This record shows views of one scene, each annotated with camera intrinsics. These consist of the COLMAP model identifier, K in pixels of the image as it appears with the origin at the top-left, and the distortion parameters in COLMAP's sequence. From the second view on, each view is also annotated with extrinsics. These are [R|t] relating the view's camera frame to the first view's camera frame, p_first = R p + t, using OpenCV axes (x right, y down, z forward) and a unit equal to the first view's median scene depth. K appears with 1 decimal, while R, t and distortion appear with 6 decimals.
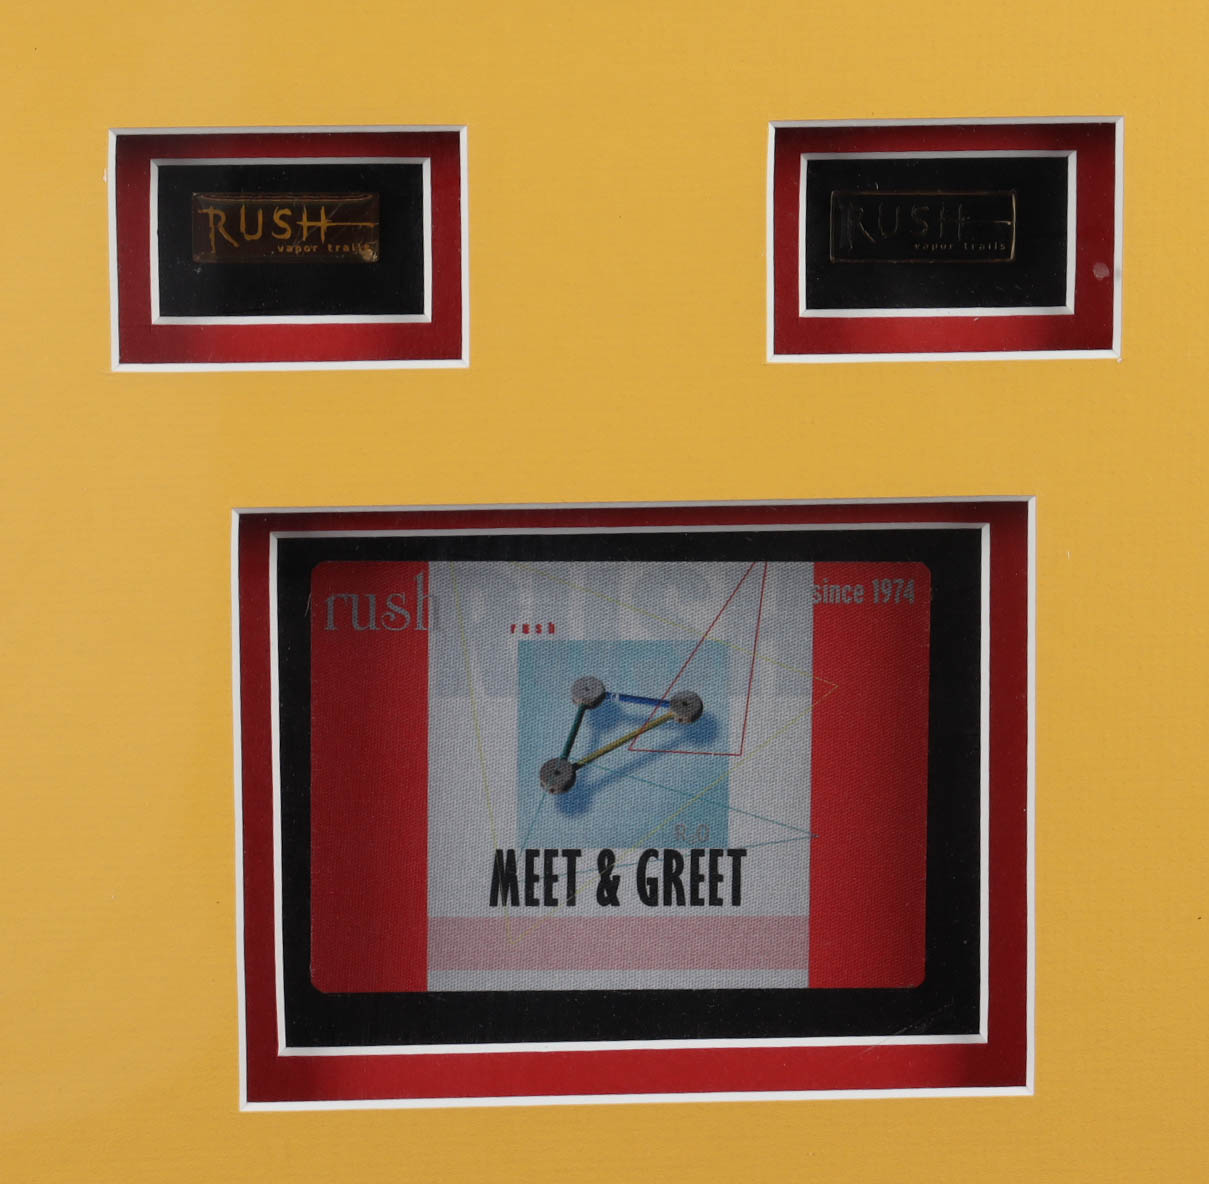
lens RADIAL K [[5007.2, 0, 599.0], [0, 5007.2, 598.7], [0, 0, 1]] dist [0.221801, 0.000000]
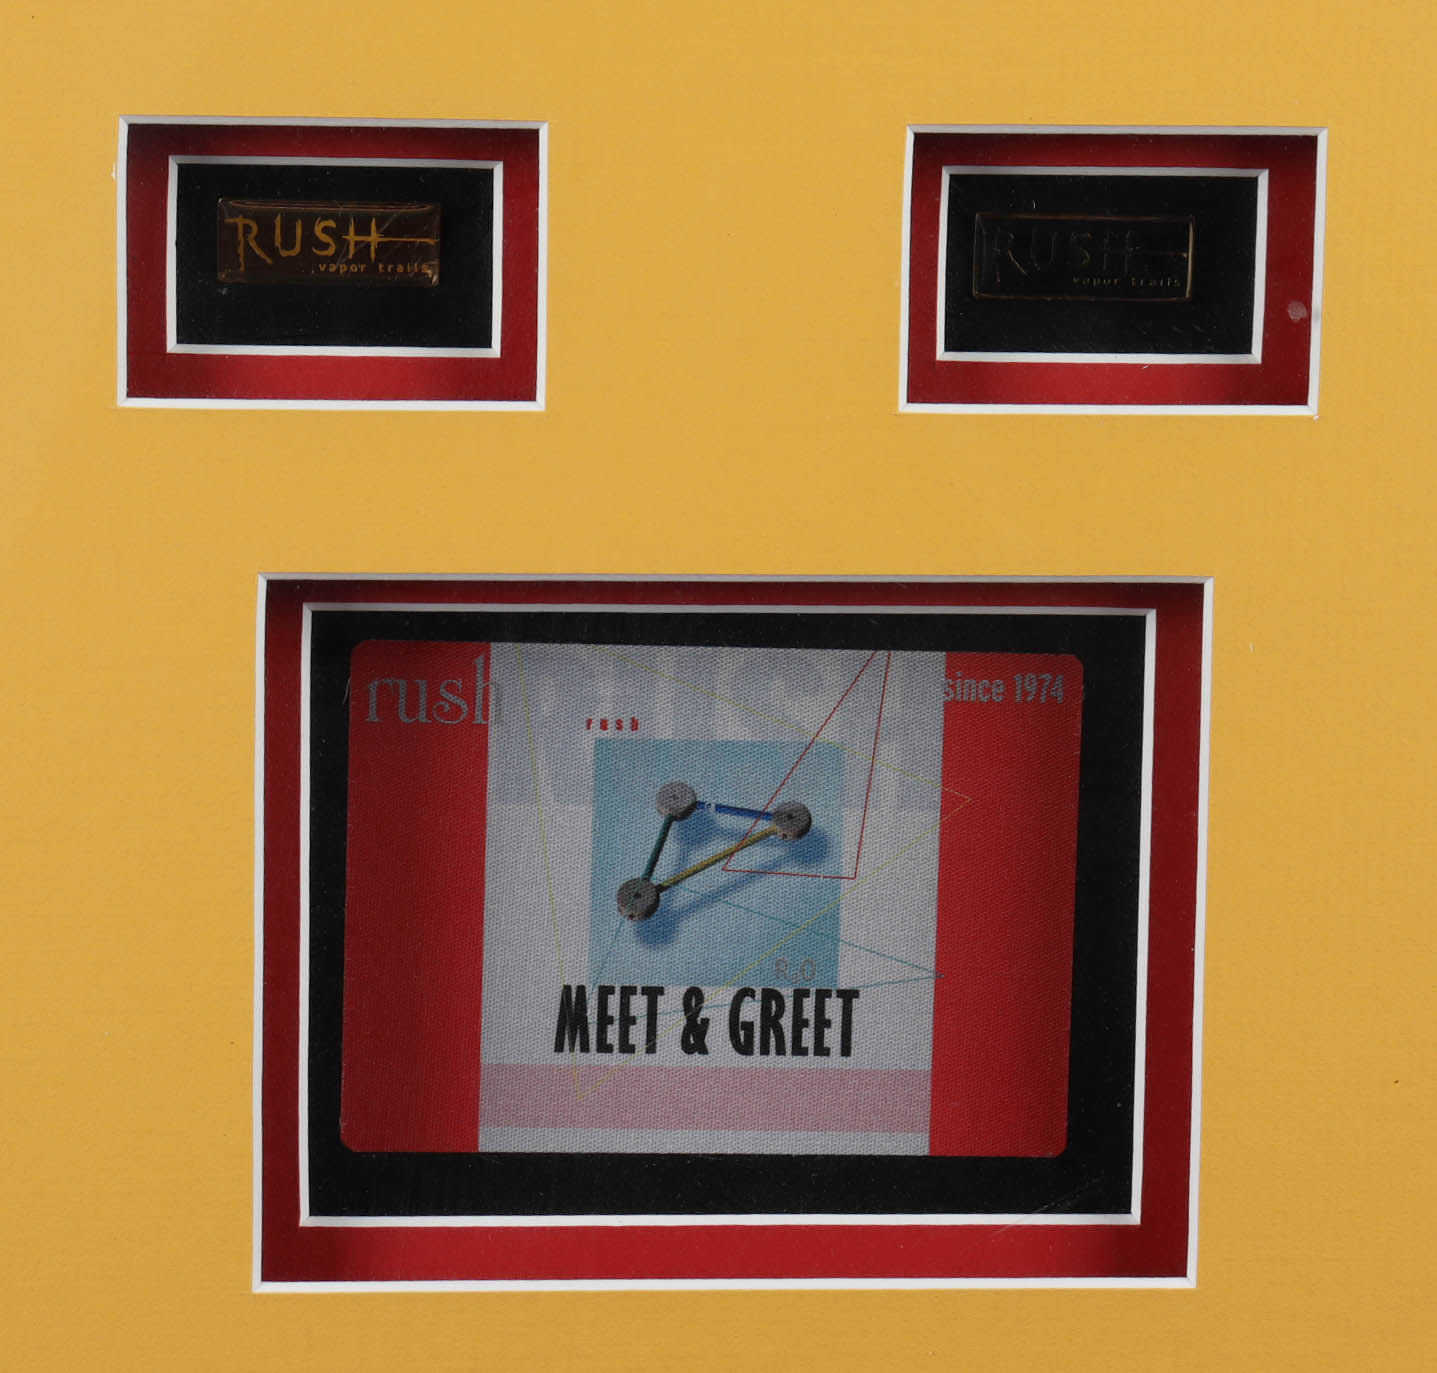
lens RADIAL K [[5053.6, 0, 724.1], [0, 5053.6, 673.6], [0, 0, 1]] dist [0.246177, 0.000000]
pose [[0.999641, 0.018932, 0.018935, -0.010768], [-0.018721, 0.999762, -0.011212, 0.006661], [-0.019143, 0.010854, 0.999758, 0.147447]]
